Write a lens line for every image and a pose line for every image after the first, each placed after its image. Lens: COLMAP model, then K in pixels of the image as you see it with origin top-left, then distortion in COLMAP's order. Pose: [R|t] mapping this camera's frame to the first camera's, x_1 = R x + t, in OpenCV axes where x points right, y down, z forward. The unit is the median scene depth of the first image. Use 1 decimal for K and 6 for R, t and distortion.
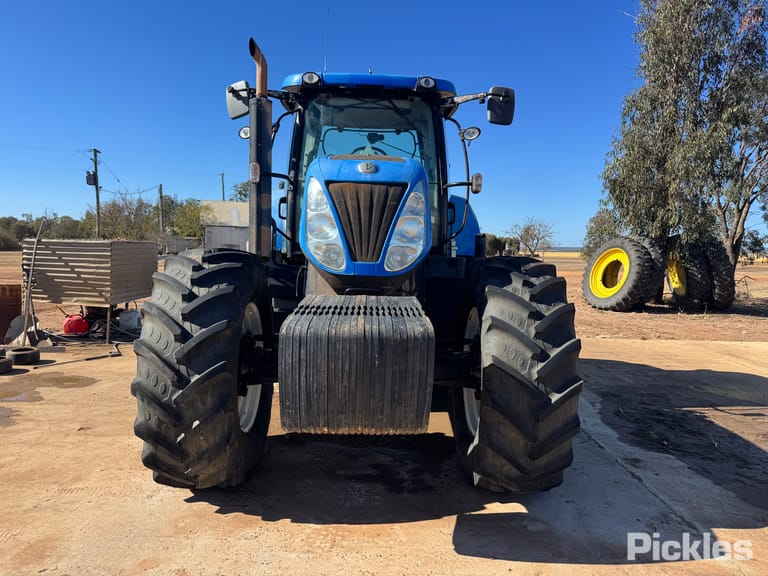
lens RADIAL K [[548.2, 0, 381.3], [0, 548.2, 290.9], [0, 0, 1]] dist [0.125872, -0.206875]
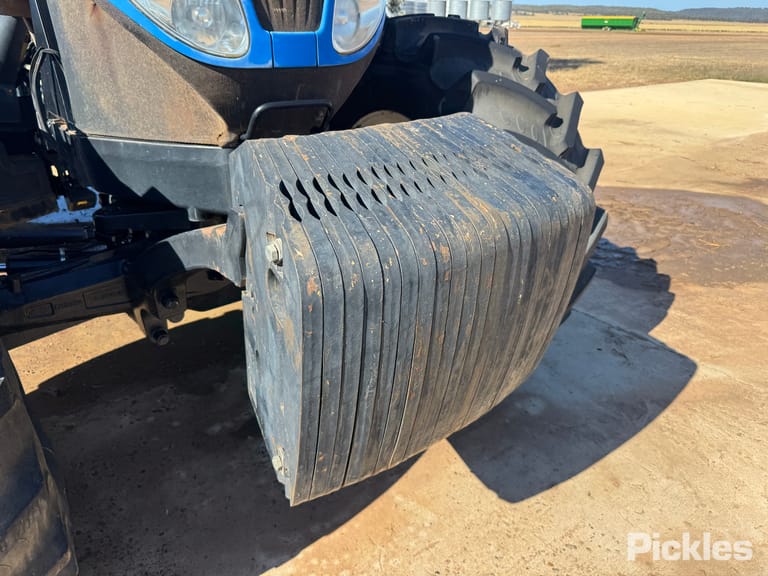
lens RADIAL K [[557.3, 0, 384.0], [0, 557.3, 288.0], [0, 0, 1]] dist [0.007807, -0.025351]
pose [[0.785738, -0.283304, 0.549868, -0.314855], [0.055406, 0.917611, 0.393600, -0.045689], [-0.616073, -0.278800, 0.736698, 0.745166]]
